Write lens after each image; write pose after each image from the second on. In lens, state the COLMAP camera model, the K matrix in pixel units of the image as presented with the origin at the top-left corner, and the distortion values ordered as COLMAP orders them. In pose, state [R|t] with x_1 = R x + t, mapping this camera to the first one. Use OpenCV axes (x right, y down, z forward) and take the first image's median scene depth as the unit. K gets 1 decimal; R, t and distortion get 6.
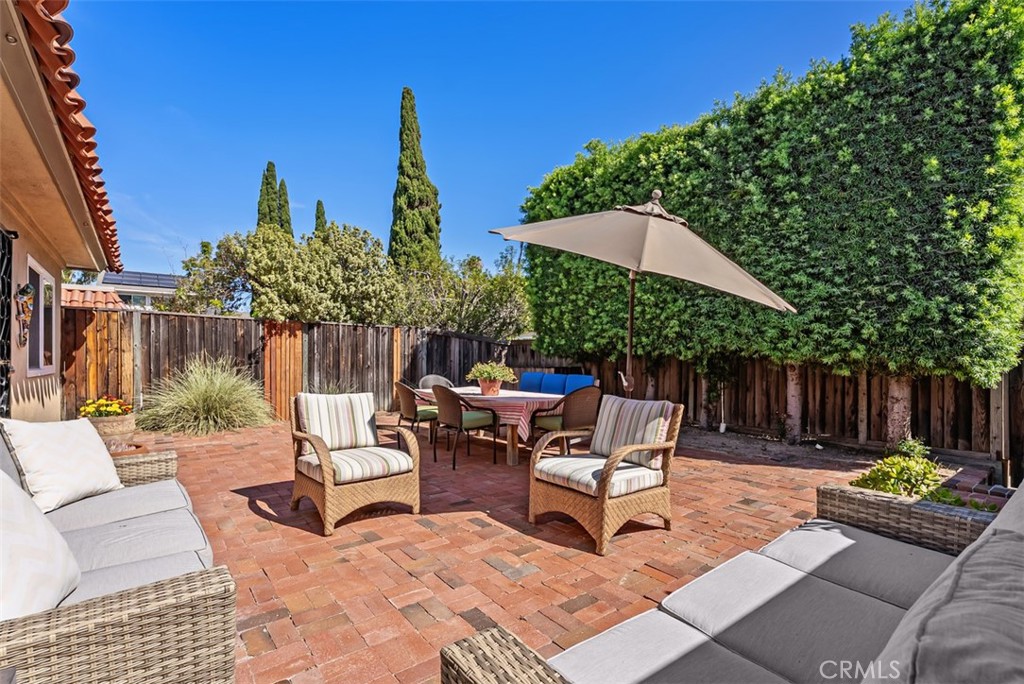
lens RADIAL K [[455.2, 0, 512.6], [0, 455.2, 362.8], [0, 0, 1]] dist [0.000162, -0.001770]
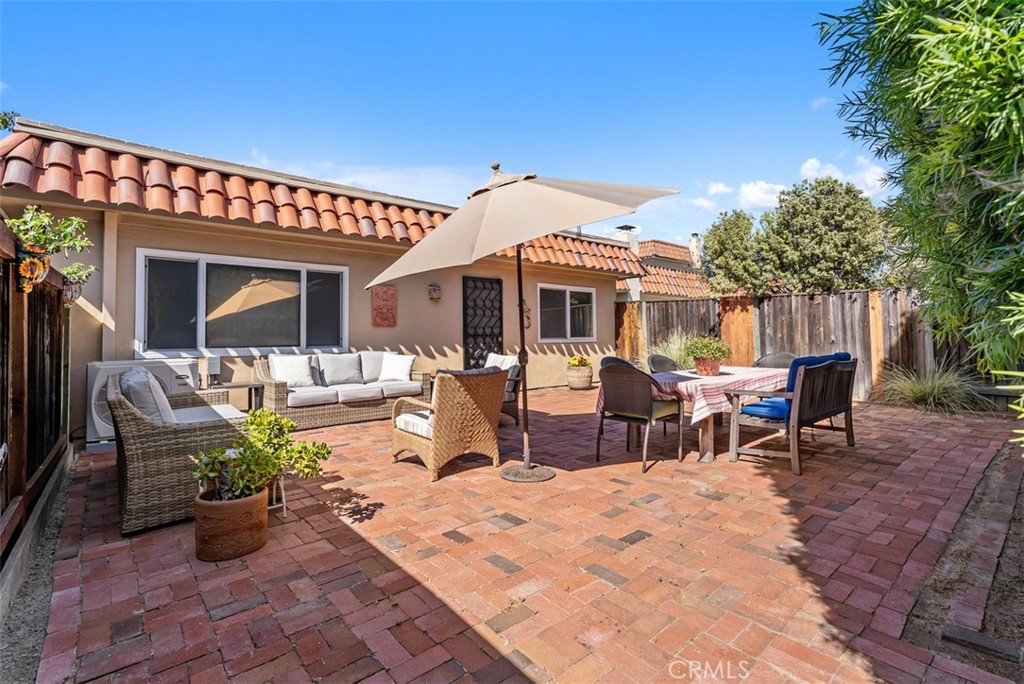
lens RADIAL K [[455.2, 0, 511.5], [0, 455.2, 336.3], [0, 0, 1]] dist [0.000162, -0.001770]
pose [[0.080121, 0.001623, -0.996784, 0.531899], [-0.008281, 0.999965, 0.000963, 0.002944], [0.996751, 0.008177, 0.080131, 0.397881]]
